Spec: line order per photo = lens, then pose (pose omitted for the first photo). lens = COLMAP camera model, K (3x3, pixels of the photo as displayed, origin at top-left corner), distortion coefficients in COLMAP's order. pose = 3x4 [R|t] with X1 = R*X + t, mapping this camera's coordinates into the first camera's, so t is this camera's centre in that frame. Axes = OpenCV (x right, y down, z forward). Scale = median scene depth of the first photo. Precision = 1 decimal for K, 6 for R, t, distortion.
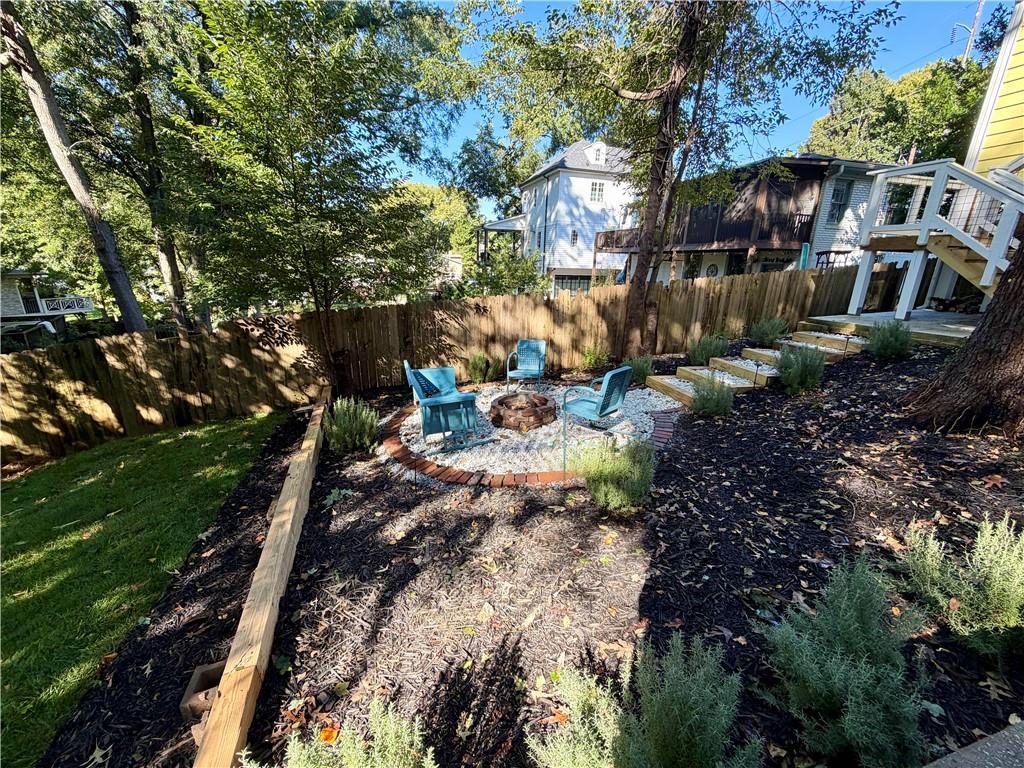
lens RADIAL K [[408.5, 0, 508.7], [0, 408.5, 386.8], [0, 0, 1]] dist [0.002719, 0.000490]
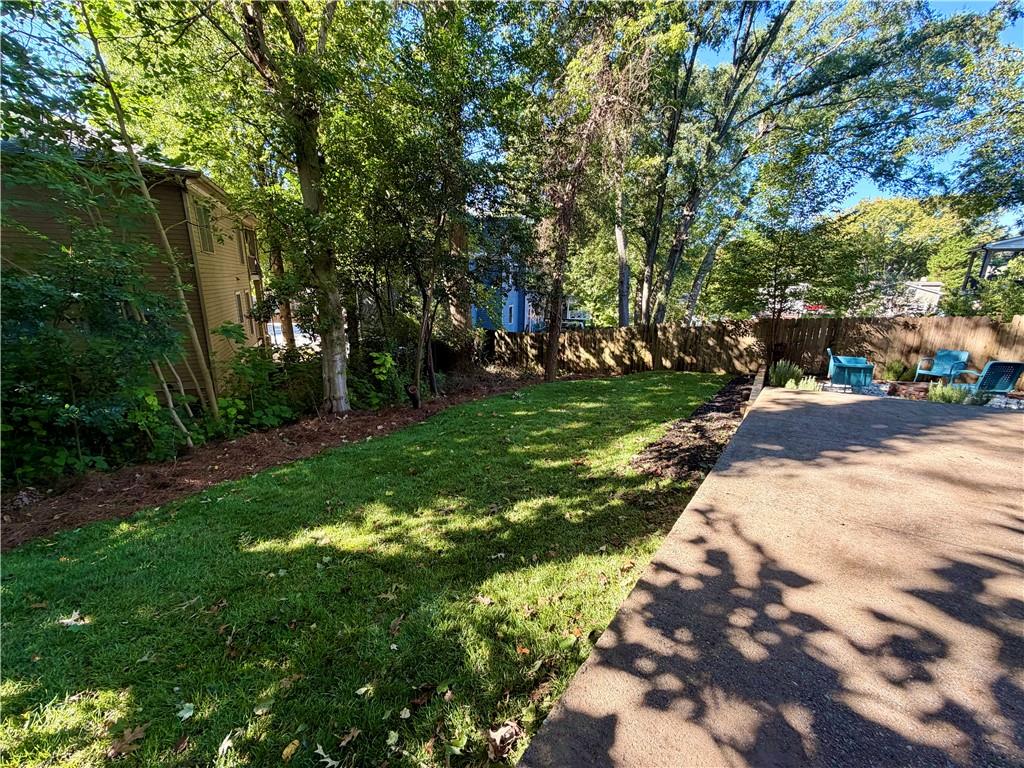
lens RADIAL K [[408.5, 0, 509.5], [0, 408.5, 381.1], [0, 0, 1]] dist [0.002719, 0.000490]
pose [[0.609160, 0.179530, -0.772459, 0.206223], [-0.238804, 0.970355, 0.037203, 0.245475], [0.756238, 0.161804, 0.633974, -0.783118]]
